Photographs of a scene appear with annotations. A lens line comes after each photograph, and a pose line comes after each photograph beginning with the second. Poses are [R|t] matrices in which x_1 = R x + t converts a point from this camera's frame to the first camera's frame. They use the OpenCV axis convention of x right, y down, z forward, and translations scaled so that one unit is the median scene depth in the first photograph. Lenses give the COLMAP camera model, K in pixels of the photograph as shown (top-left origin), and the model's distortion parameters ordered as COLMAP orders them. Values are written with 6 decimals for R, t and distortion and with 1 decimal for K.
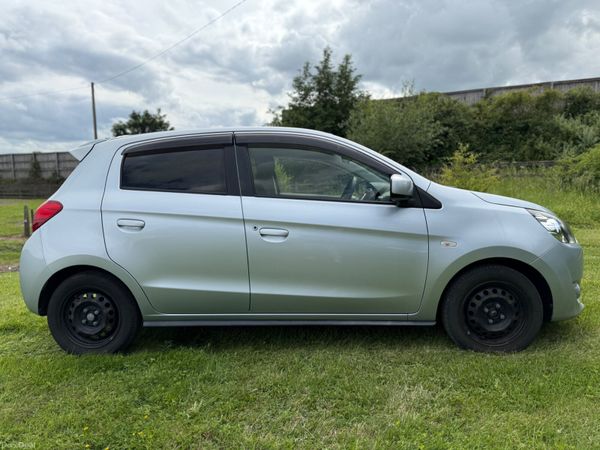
lens RADIAL K [[418.8, 0, 296.6], [0, 418.8, 224.0], [0, 0, 1]] dist [0.038369, -0.048278]
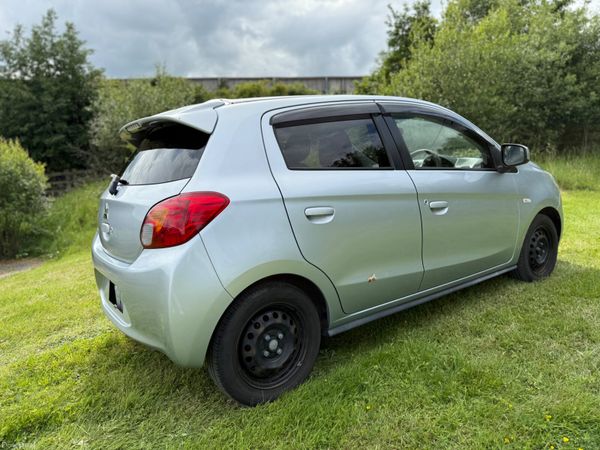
lens RADIAL K [[415.1, 0, 287.2], [0, 415.1, 225.4], [0, 0, 1]] dist [0.033133, 0.000780]
pose [[0.794604, -0.123807, 0.594370, -0.882223], [0.102955, 0.992286, 0.069054, -0.034990], [-0.598335, 0.006322, 0.801221, 0.402335]]
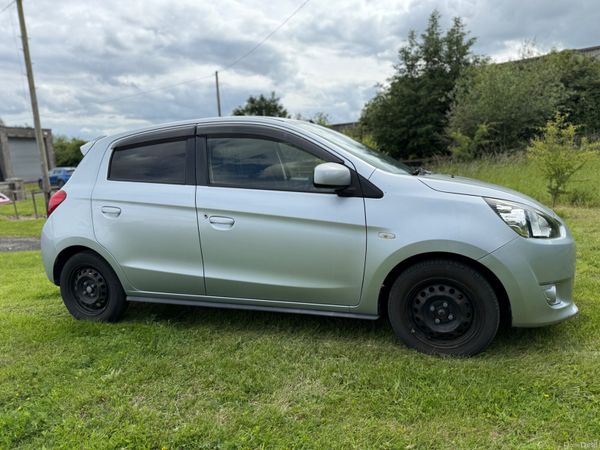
lens RADIAL K [[418.8, 0, 296.6], [0, 418.8, 224.0], [0, 0, 1]] dist [0.038369, -0.048278]
pose [[0.960871, 0.017842, -0.276422, 0.390243], [-0.002920, 0.998520, 0.054301, -0.026876], [0.276982, -0.051369, 0.959501, 0.043618]]
